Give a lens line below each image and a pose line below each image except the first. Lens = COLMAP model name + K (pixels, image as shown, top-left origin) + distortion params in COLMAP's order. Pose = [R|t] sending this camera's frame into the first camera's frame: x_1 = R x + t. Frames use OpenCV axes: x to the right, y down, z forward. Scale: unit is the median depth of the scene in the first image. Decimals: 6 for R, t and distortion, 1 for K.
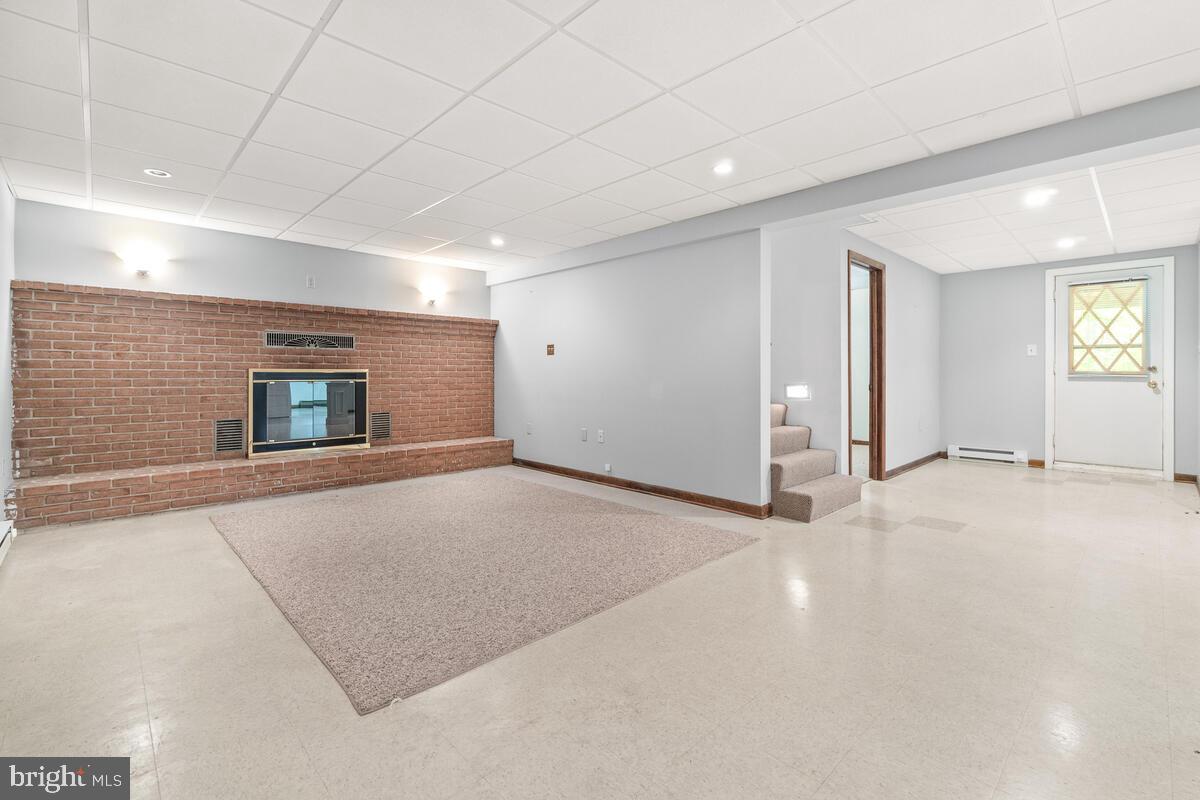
lens RADIAL K [[527.0, 0, 594.1], [0, 527.0, 373.3], [0, 0, 1]] dist [-0.001436, -0.000151]
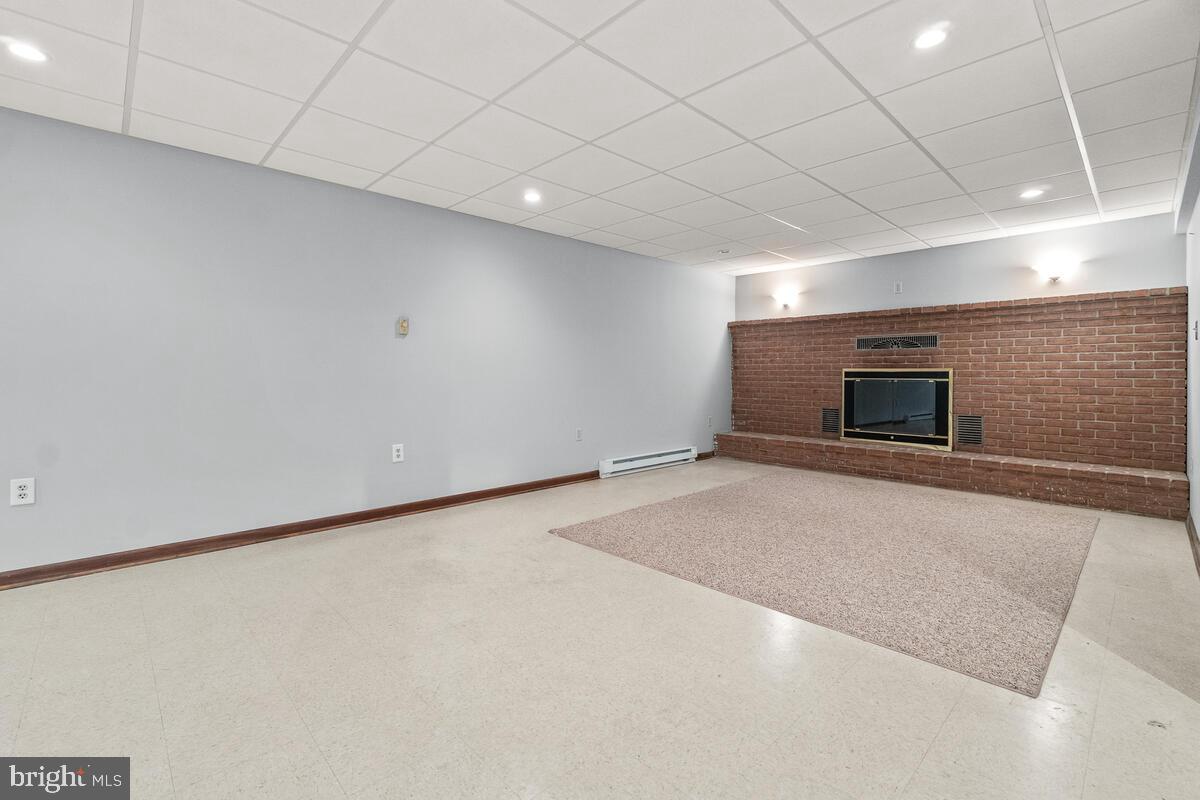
lens RADIAL K [[527.0, 0, 594.1], [0, 527.0, 373.3], [0, 0, 1]] dist [-0.001436, -0.000151]
pose [[0.005230, -0.000791, -0.999986, 0.573155], [-0.000418, 1.000000, -0.000794, 0.002943], [0.999986, 0.000423, 0.005229, 0.397727]]
